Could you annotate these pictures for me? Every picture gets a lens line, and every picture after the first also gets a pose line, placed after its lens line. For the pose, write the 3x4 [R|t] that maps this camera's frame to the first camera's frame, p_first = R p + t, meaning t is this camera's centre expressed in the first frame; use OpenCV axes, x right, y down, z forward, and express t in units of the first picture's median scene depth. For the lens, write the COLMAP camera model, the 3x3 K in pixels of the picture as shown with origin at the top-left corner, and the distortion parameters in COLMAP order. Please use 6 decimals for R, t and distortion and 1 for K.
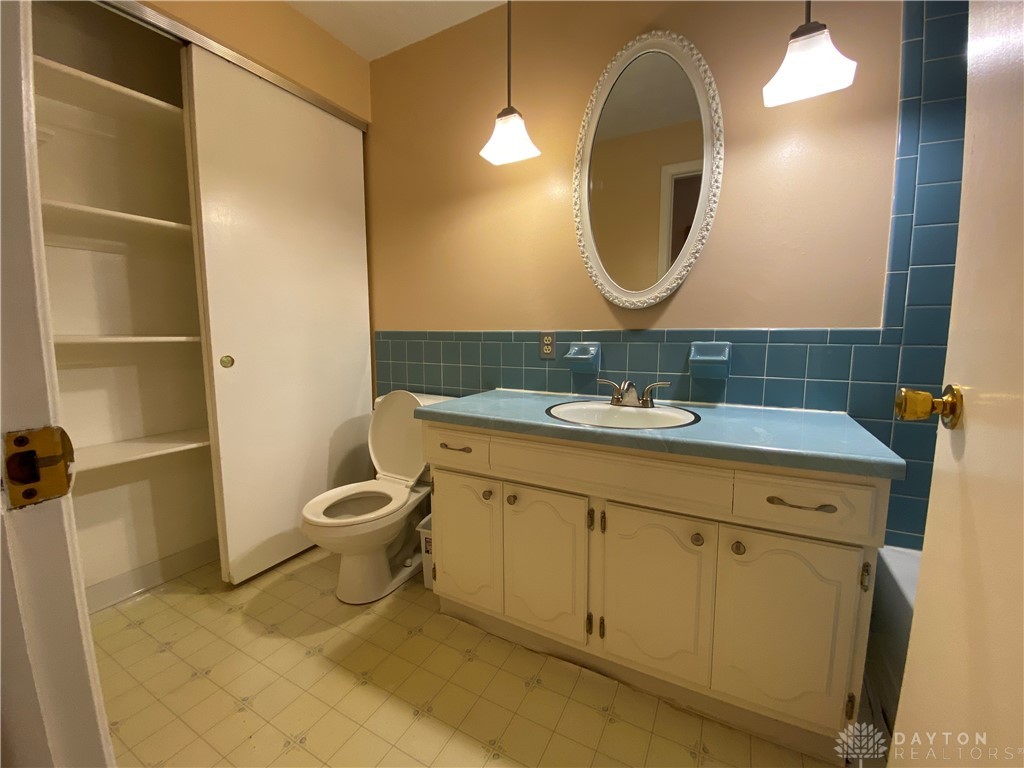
lens RADIAL K [[418.0, 0, 512.0], [0, 418.0, 384.0], [0, 0, 1]] dist [-0.000096, -0.000124]
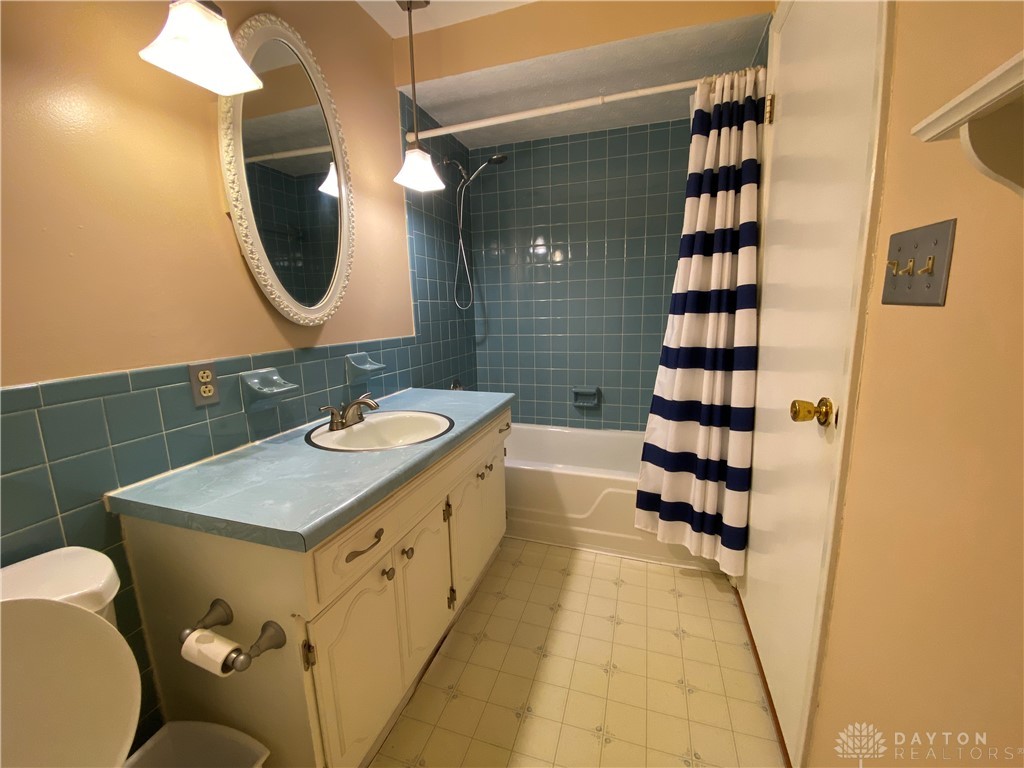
lens RADIAL K [[418.0, 0, 512.0], [0, 418.0, 384.0], [0, 0, 1]] dist [-0.000096, -0.000124]
pose [[-0.180387, -0.167428, 0.969241, -0.684894], [0.137096, 0.971507, 0.193335, -0.169050], [-0.973995, 0.167754, -0.152293, 0.710335]]
